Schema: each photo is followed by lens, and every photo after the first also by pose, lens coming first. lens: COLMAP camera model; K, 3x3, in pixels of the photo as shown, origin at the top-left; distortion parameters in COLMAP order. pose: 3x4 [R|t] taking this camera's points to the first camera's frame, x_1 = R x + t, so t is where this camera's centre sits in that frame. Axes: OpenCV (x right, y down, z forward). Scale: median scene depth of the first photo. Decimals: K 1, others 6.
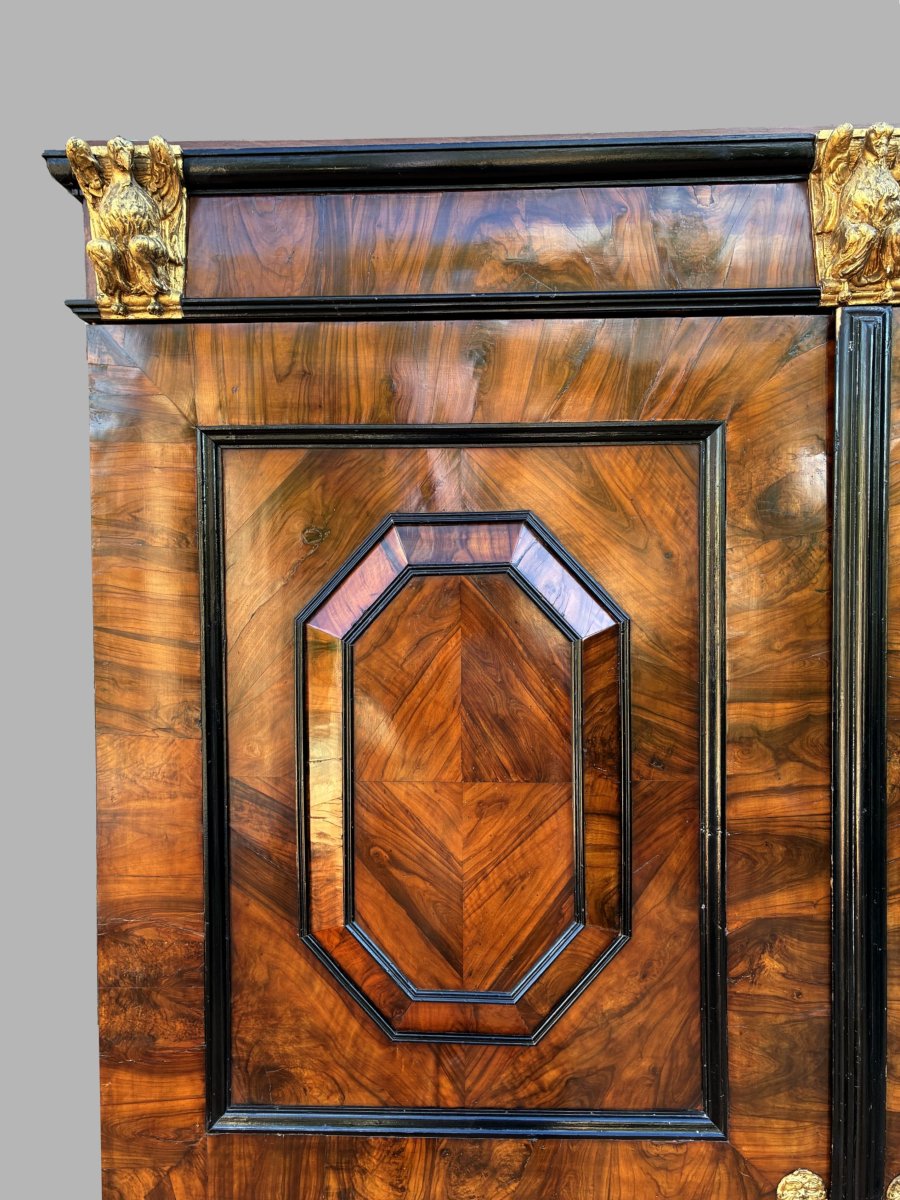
lens RADIAL K [[910.4, 0, 456.6], [0, 910.4, 601.8], [0, 0, 1]] dist [0.033439, -0.015996]
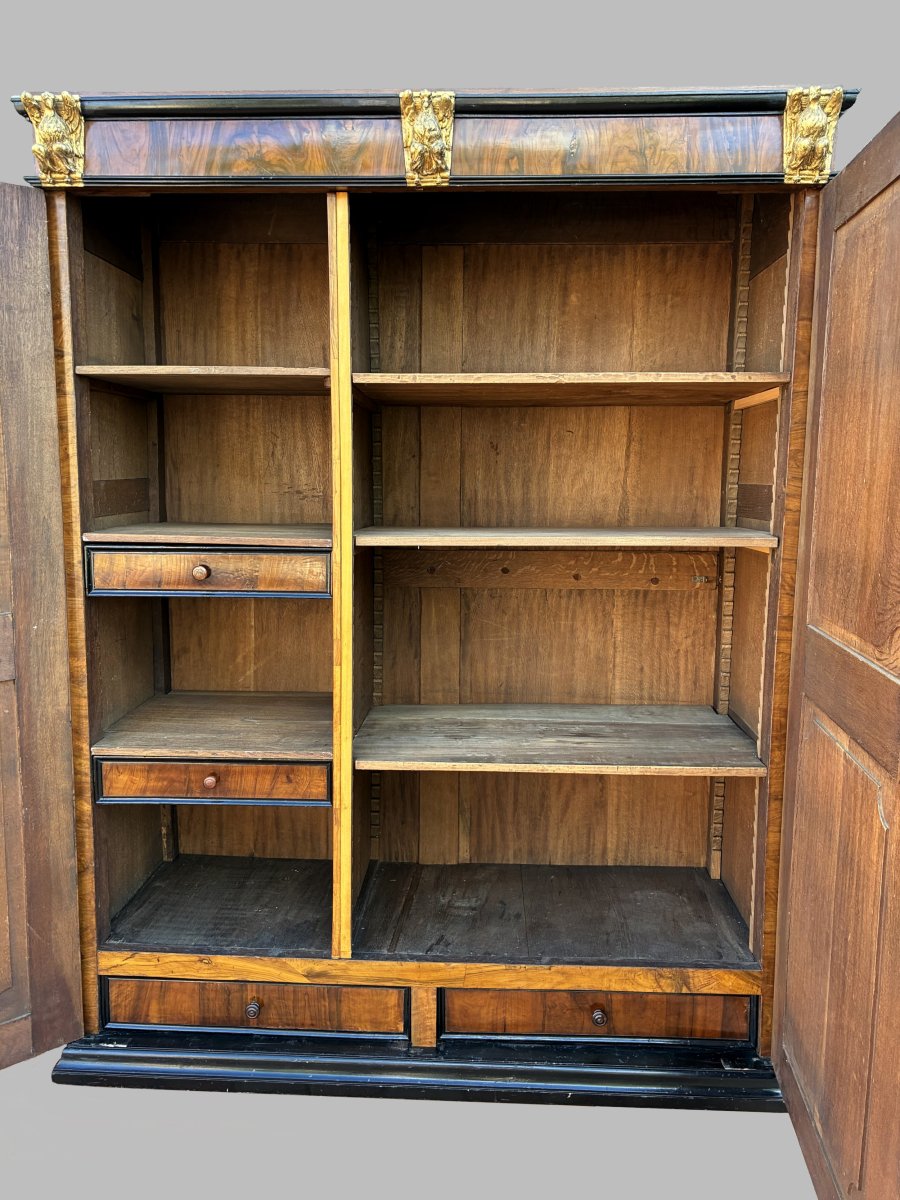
lens RADIAL K [[910.4, 0, 443.3], [0, 910.4, 601.0], [0, 0, 1]] dist [0.033439, -0.015996]
pose [[0.998961, 0.029370, -0.034852, 0.574246], [-0.025676, 0.994443, 0.102096, 0.357589], [0.037657, -0.101095, 0.994164, -1.032928]]
